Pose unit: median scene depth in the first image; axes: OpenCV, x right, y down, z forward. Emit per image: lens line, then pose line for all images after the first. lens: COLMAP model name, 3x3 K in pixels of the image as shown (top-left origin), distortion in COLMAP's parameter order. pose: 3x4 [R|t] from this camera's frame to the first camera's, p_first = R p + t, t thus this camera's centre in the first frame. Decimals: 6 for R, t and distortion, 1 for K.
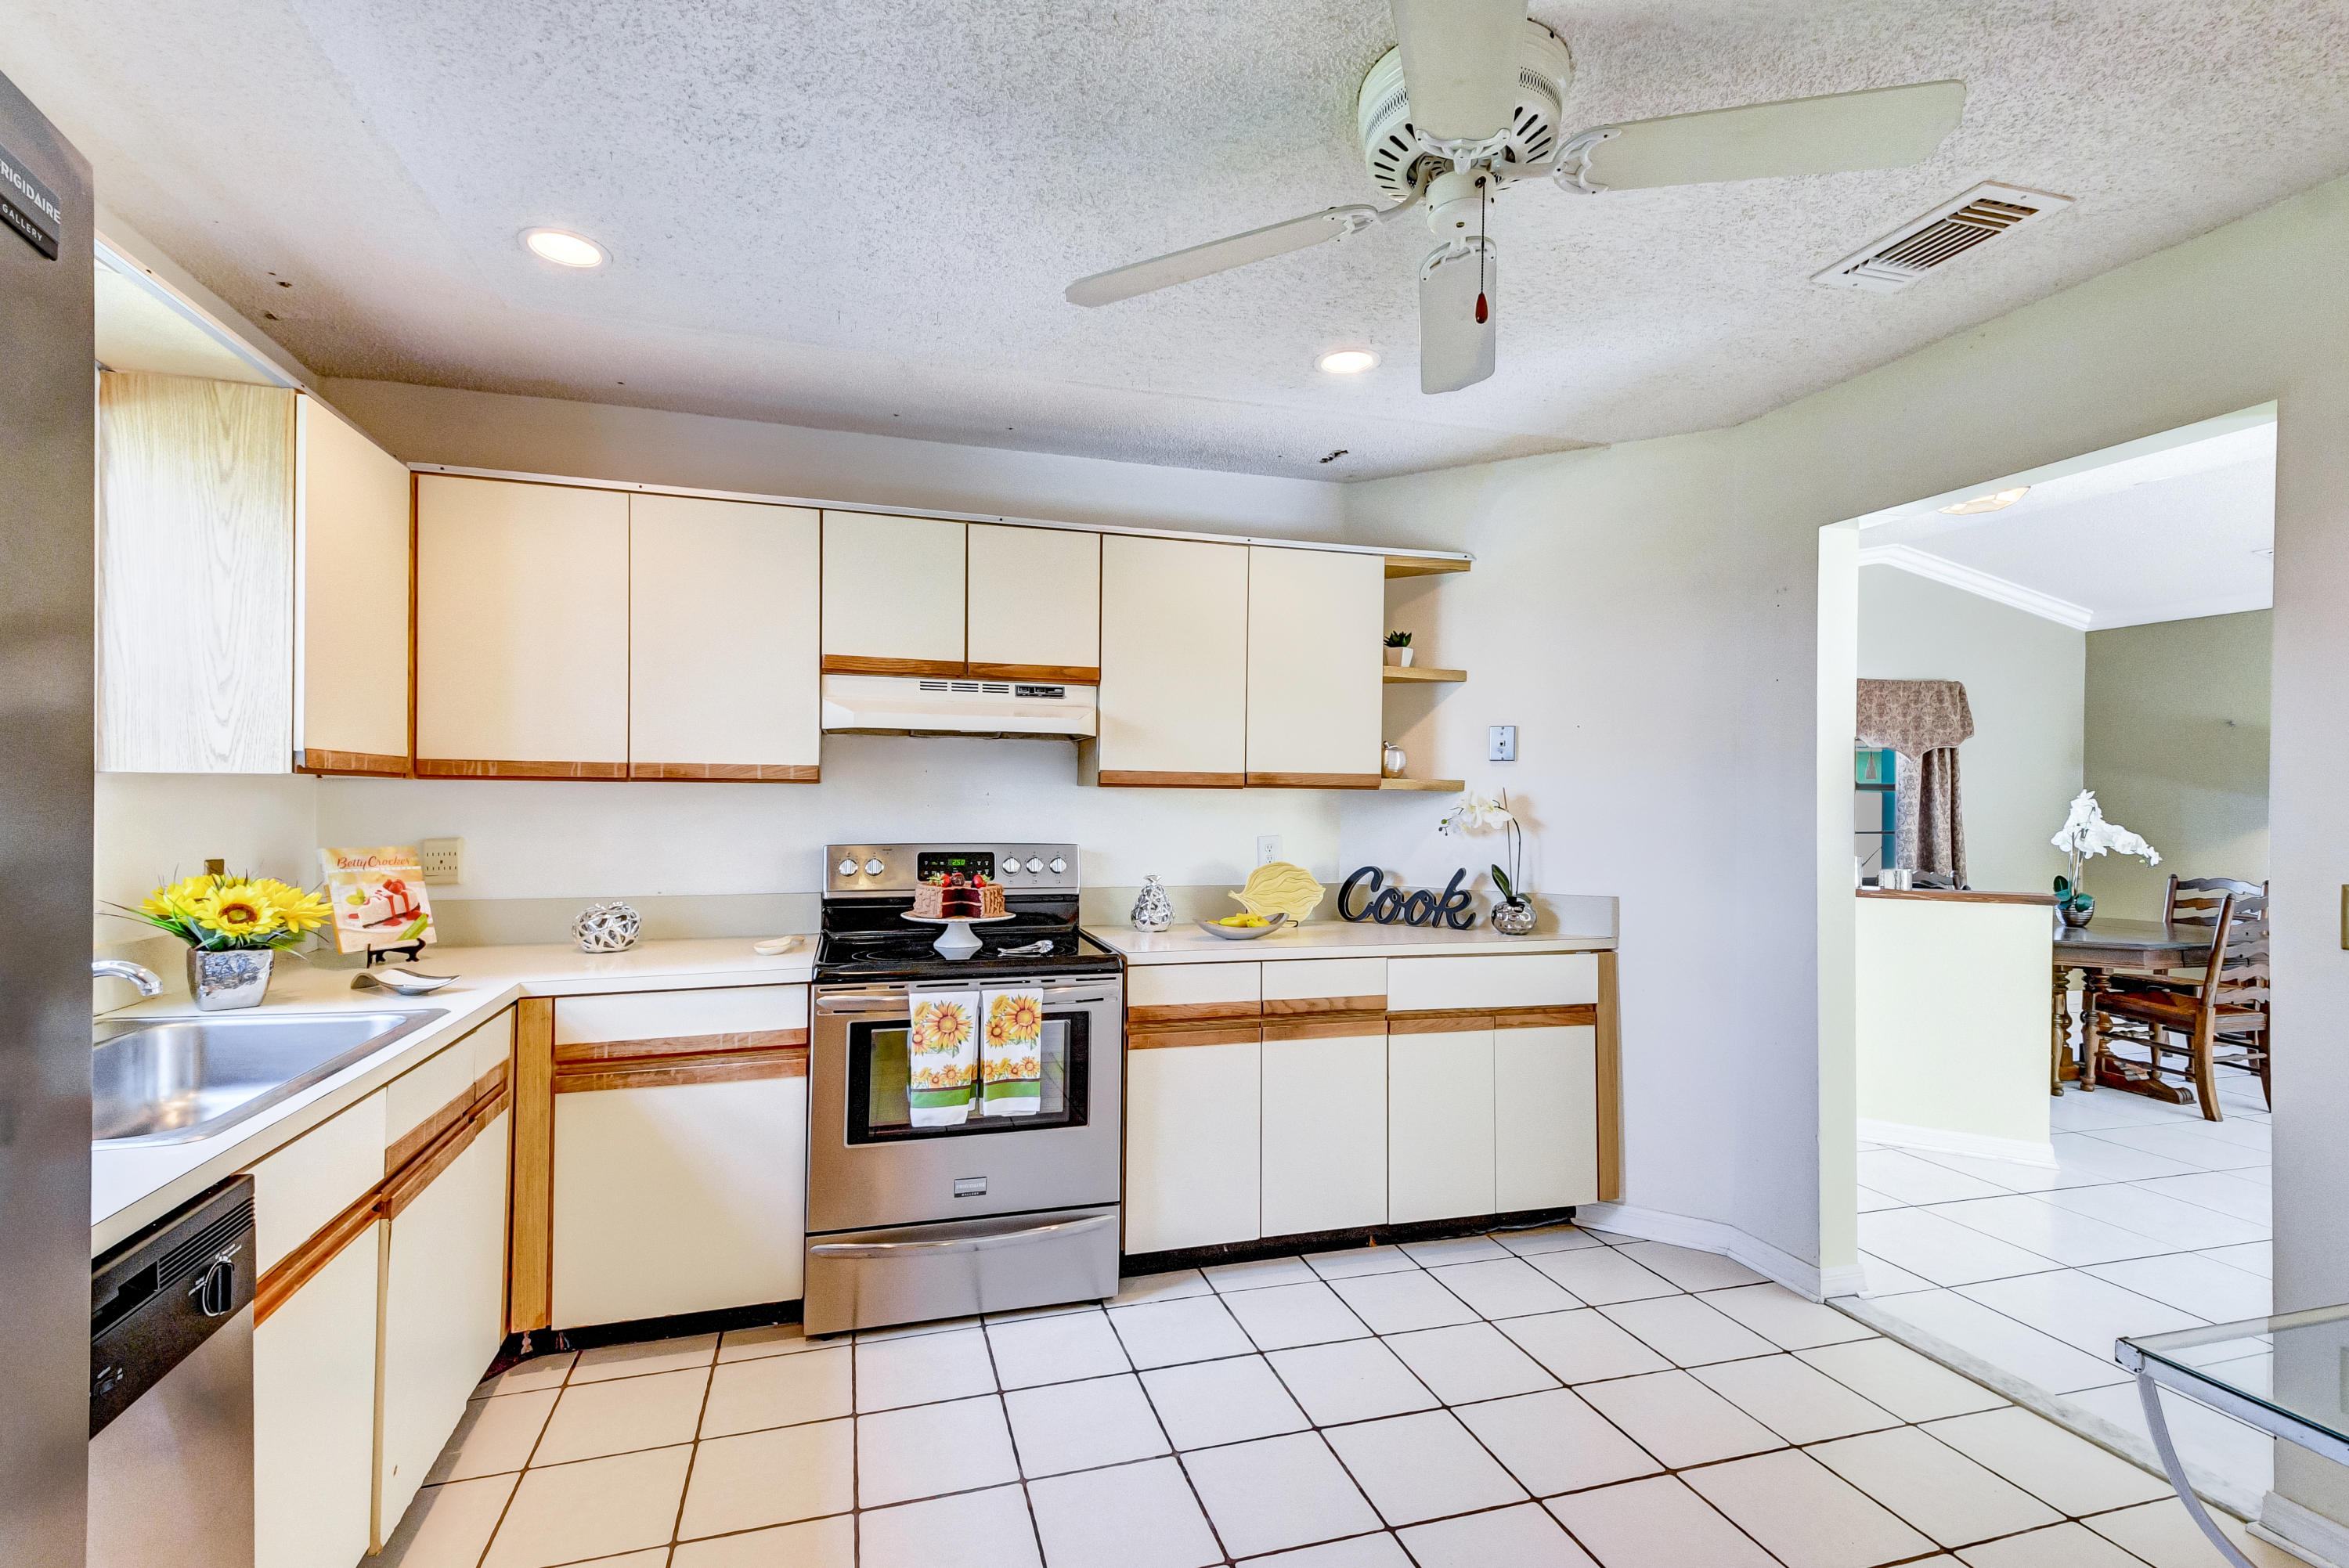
lens RADIAL K [[1053.1, 0, 1162.2], [0, 1053.1, 804.3], [0, 0, 1]] dist [0.000271, -0.001752]
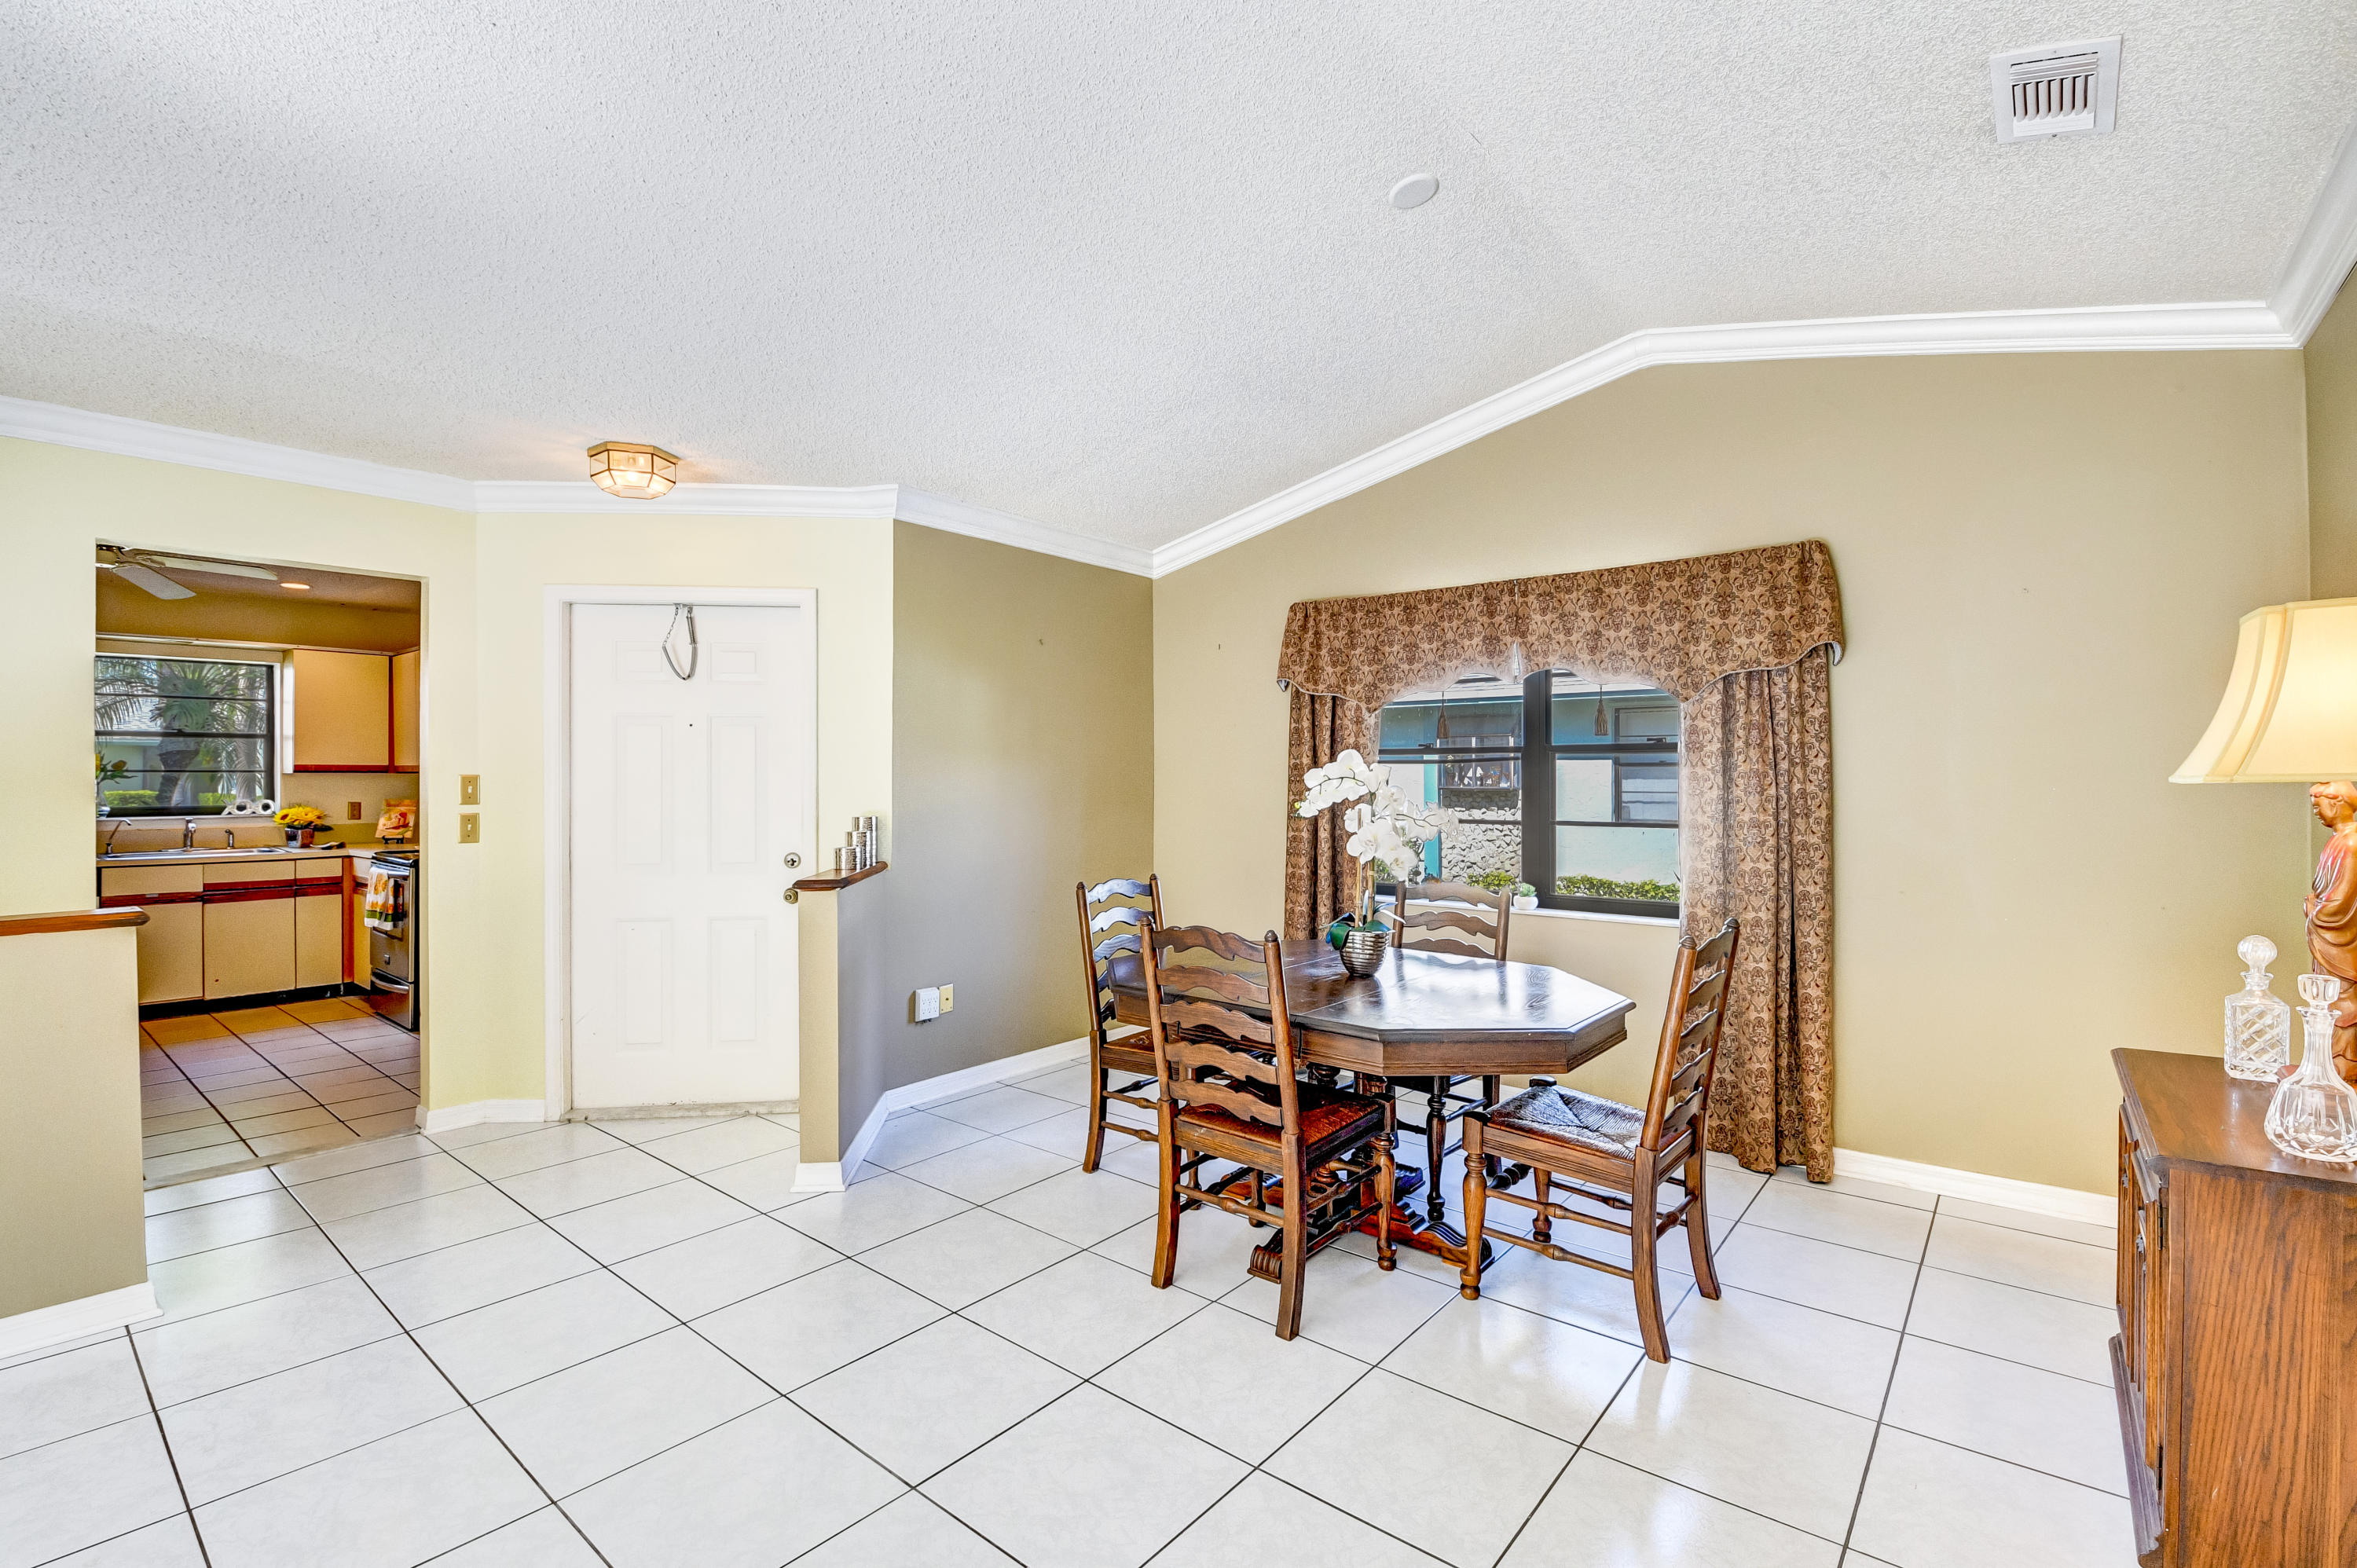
lens RADIAL K [[1056.7, 0, 1186.1], [0, 1056.7, 788.8], [0, 0, 1]] dist [0.000271, -0.001752]
pose [[0.580176, -0.001937, -0.814489, 1.025283], [0.002693, 0.999996, -0.000460, 0.008007], [0.814486, -0.001926, 0.580179, 0.437305]]
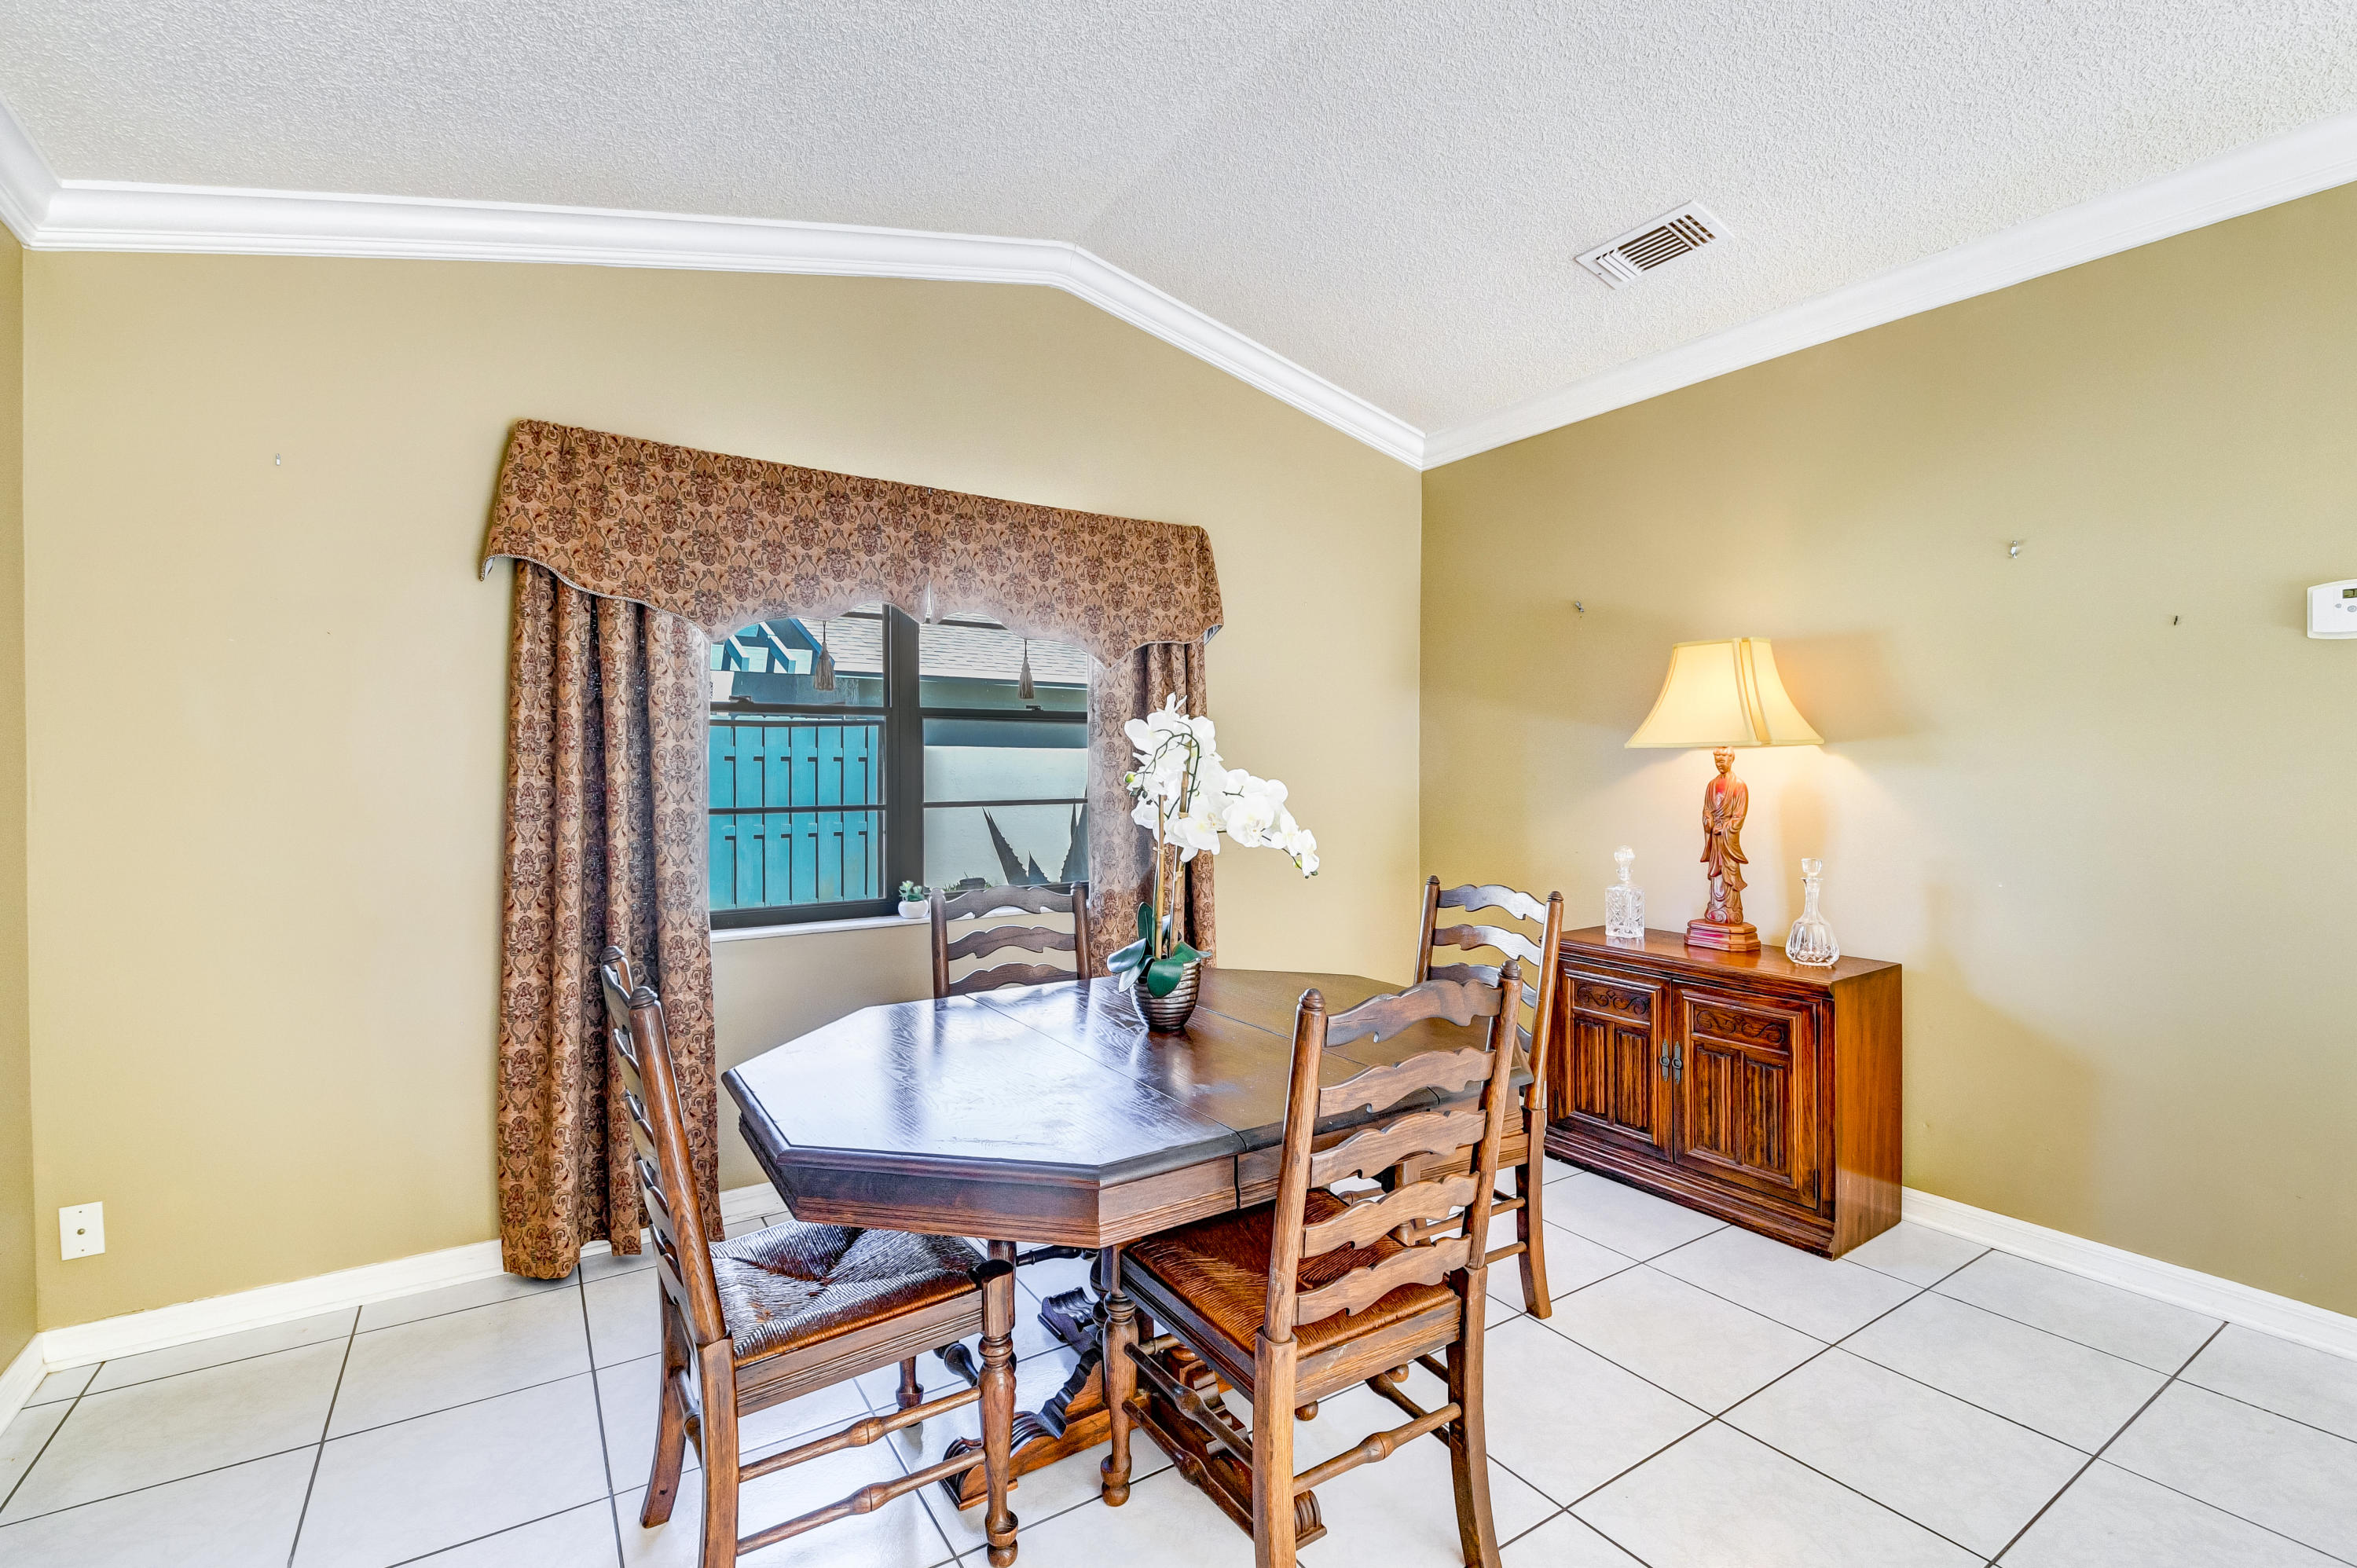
lens RADIAL K [[1056.7, 0, 1188.7], [0, 1056.7, 765.2], [0, 0, 1]] dist [0.000271, -0.001752]
pose [[0.953313, -0.007337, 0.301894, 0.585967], [0.008686, 0.999957, -0.003126, 0.012625], [-0.301859, 0.005602, 0.953336, 0.468516]]
